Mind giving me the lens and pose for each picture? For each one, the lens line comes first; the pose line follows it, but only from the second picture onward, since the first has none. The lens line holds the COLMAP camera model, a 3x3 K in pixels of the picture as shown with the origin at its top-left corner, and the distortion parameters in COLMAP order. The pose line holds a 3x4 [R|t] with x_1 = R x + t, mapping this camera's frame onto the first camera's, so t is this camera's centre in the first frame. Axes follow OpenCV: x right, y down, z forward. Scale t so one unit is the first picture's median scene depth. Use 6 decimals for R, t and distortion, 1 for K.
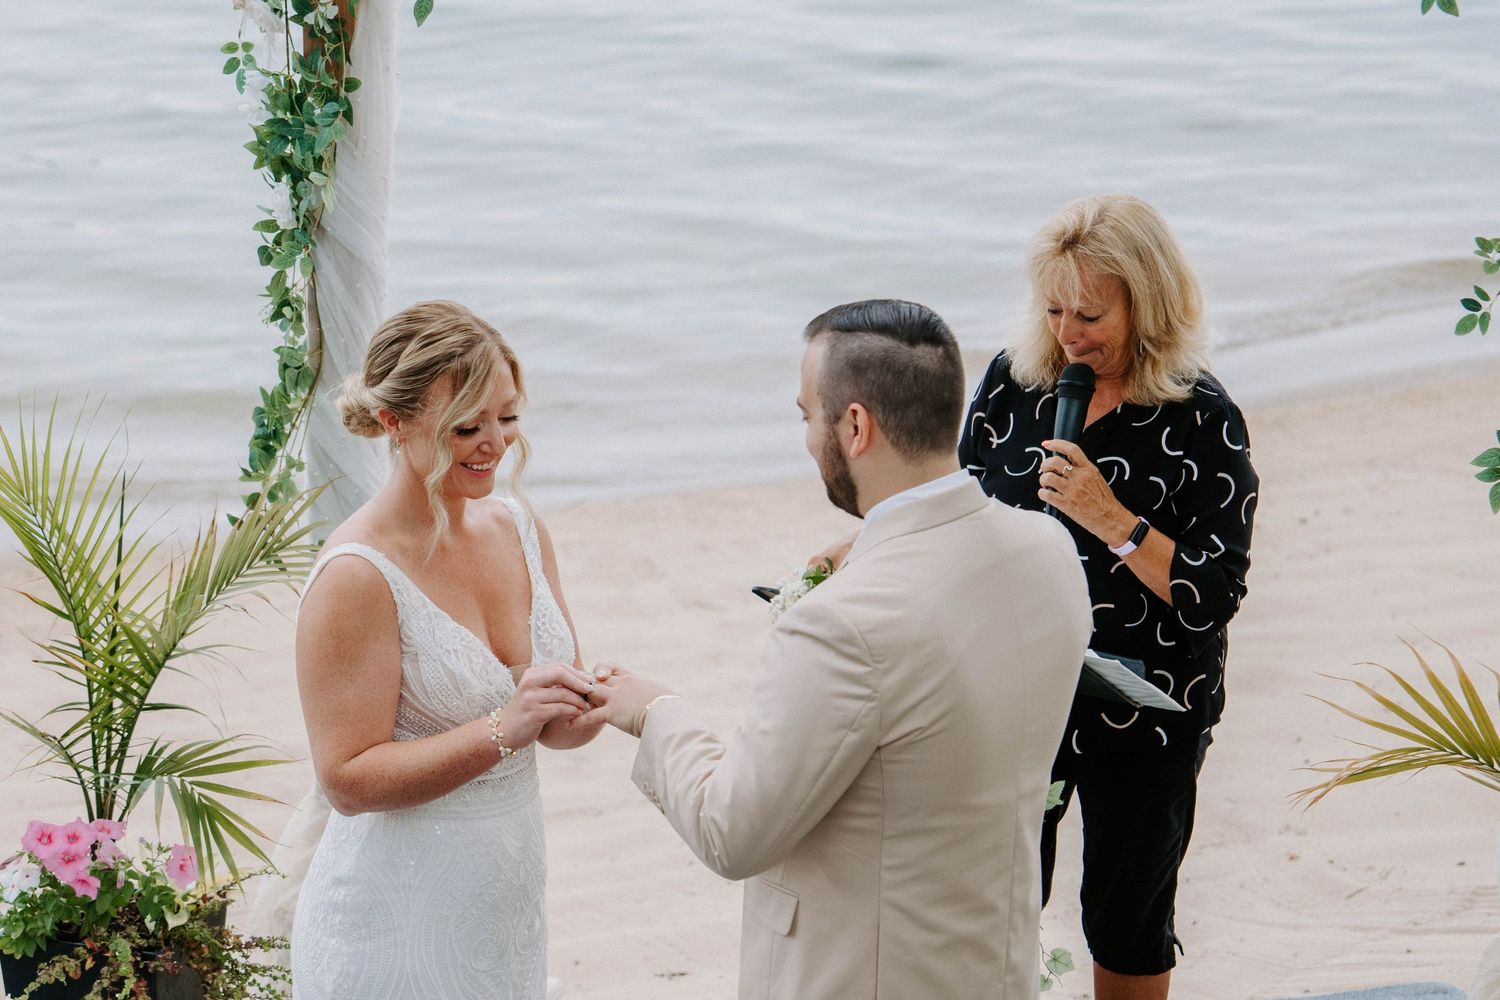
lens RADIAL K [[4772.7, 0, 681.0], [0, 4772.7, 435.7], [0, 0, 1]] dist [0.283591, 0.000000]
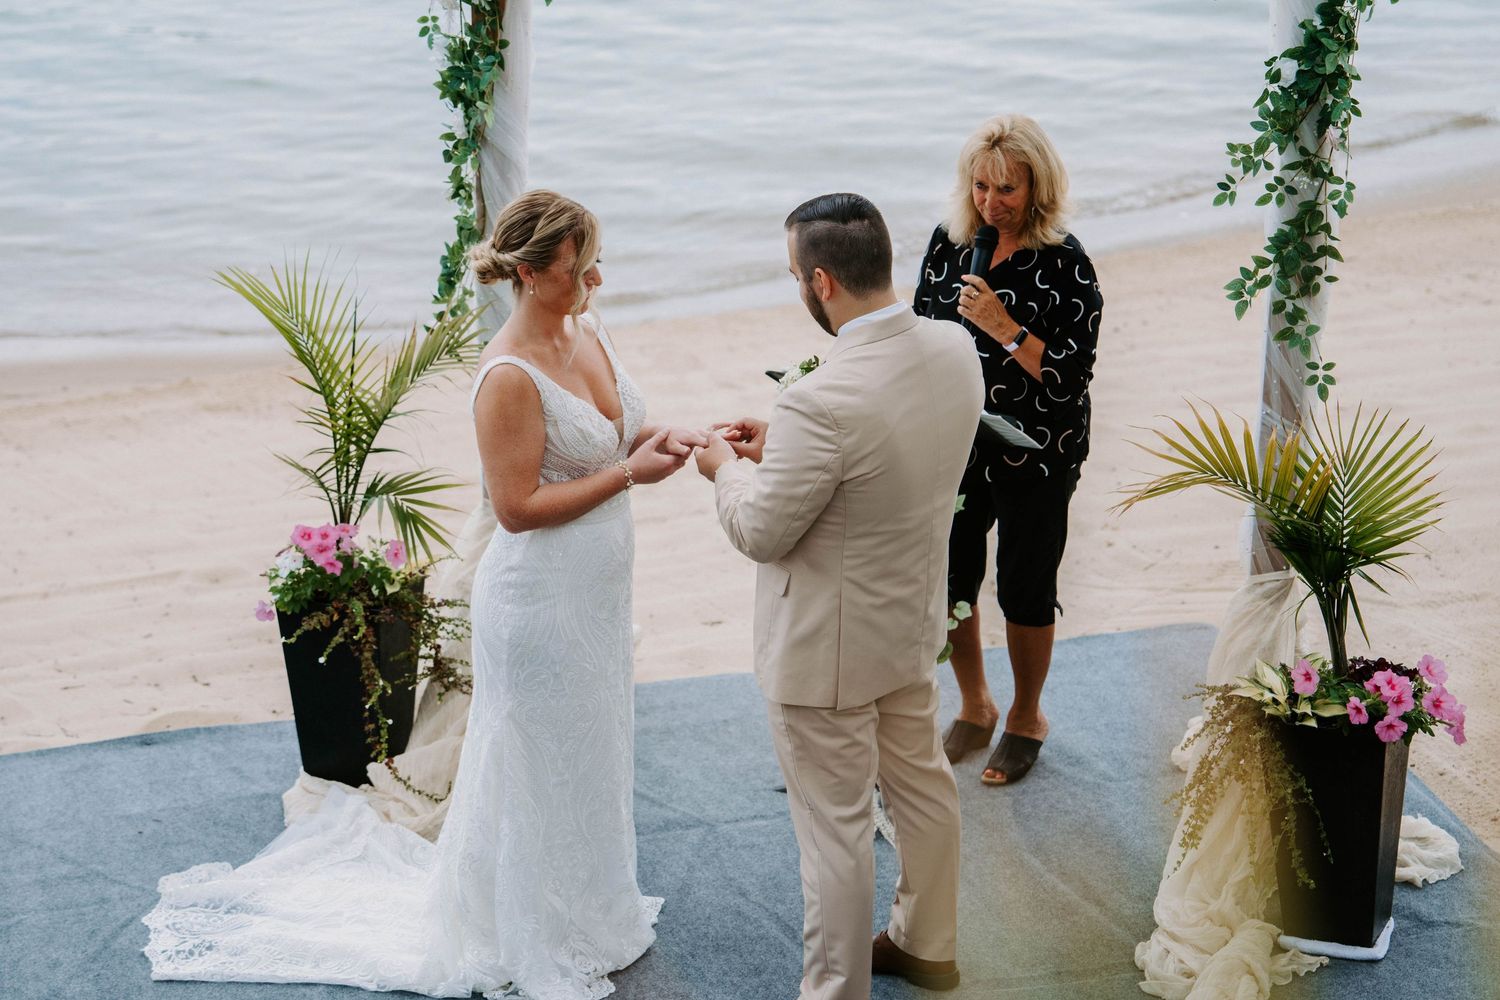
lens RADIAL K [[4772.7, 0, 670.8], [0, 4772.7, 417.7], [0, 0, 1]] dist [0.283591, 0.000000]
pose [[0.999647, -0.000726, -0.026566, 0.024882], [0.001680, 0.999353, 0.035932, -0.008784], [0.026522, -0.035964, 0.999001, -0.526035]]
